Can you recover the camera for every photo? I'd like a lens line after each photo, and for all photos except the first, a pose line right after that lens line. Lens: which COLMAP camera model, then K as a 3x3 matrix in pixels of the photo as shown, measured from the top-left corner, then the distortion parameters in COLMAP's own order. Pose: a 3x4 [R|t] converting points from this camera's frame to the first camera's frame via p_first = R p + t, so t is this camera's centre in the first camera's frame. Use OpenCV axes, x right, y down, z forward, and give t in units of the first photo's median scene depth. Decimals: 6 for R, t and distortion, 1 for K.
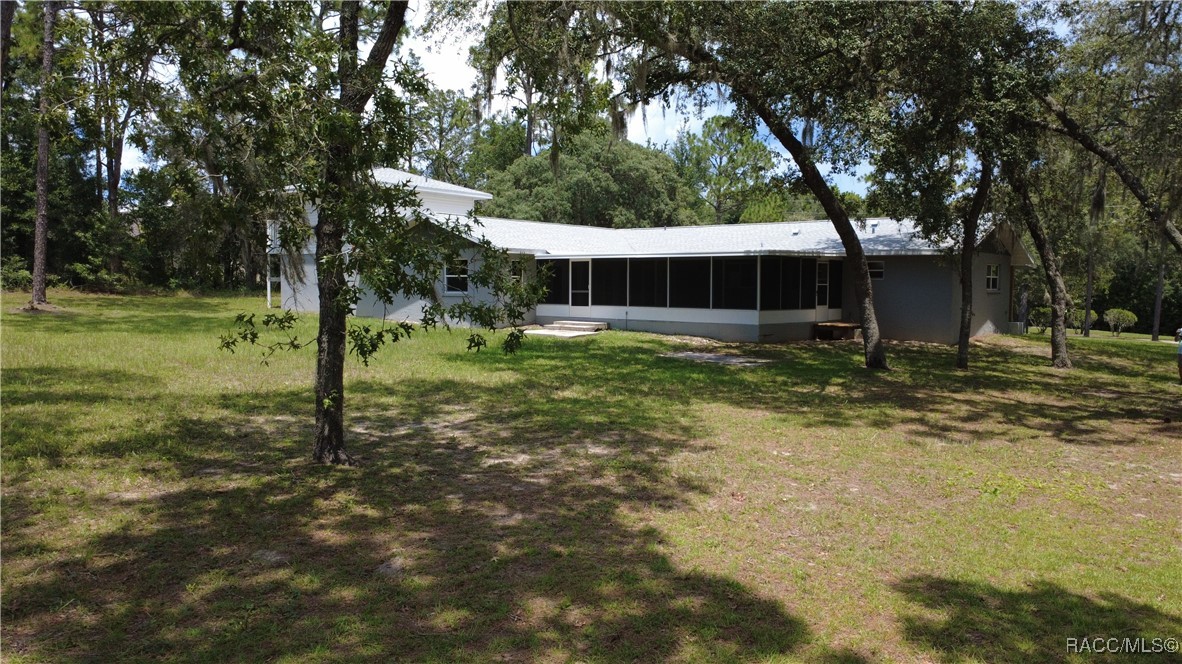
lens RADIAL K [[861.8, 0, 585.0], [0, 861.8, 333.9], [0, 0, 1]] dist [-0.000977, -0.000029]
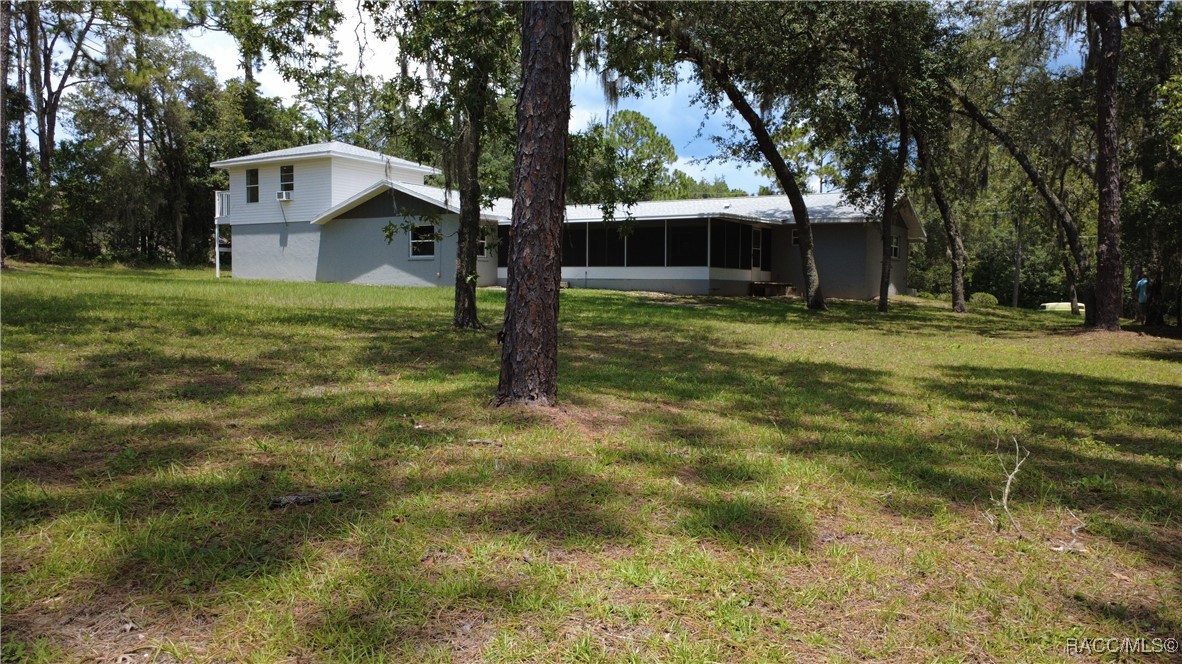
lens RADIAL K [[861.8, 0, 589.2], [0, 861.8, 334.1], [0, 0, 1]] dist [-0.000977, -0.000029]
pose [[0.990620, -0.006078, 0.136510, -0.103784], [0.005984, 0.999981, 0.001102, 0.055346], [-0.136514, -0.000275, 0.990638, -0.099136]]
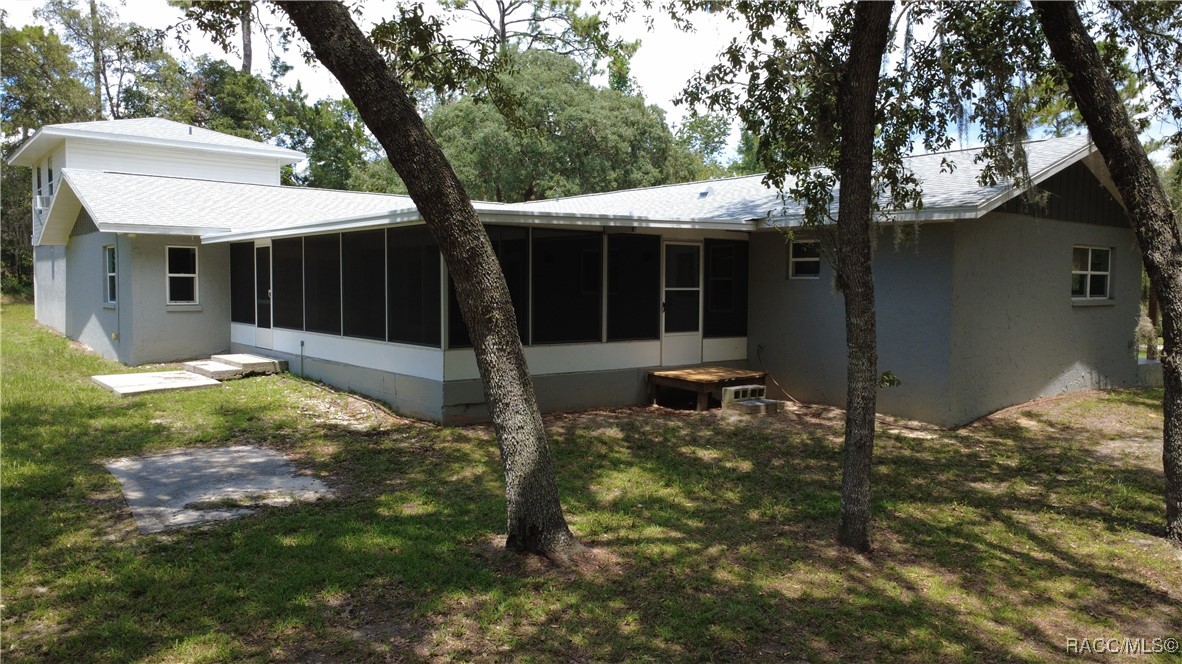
lens RADIAL K [[861.8, 0, 588.1], [0, 861.8, 330.9], [0, 0, 1]] dist [-0.000977, -0.000029]
pose [[0.982015, 0.009396, -0.188570, 0.332441], [-0.010172, 0.999943, -0.003153, -0.033658], [0.188529, 0.005014, 0.982055, 0.545854]]
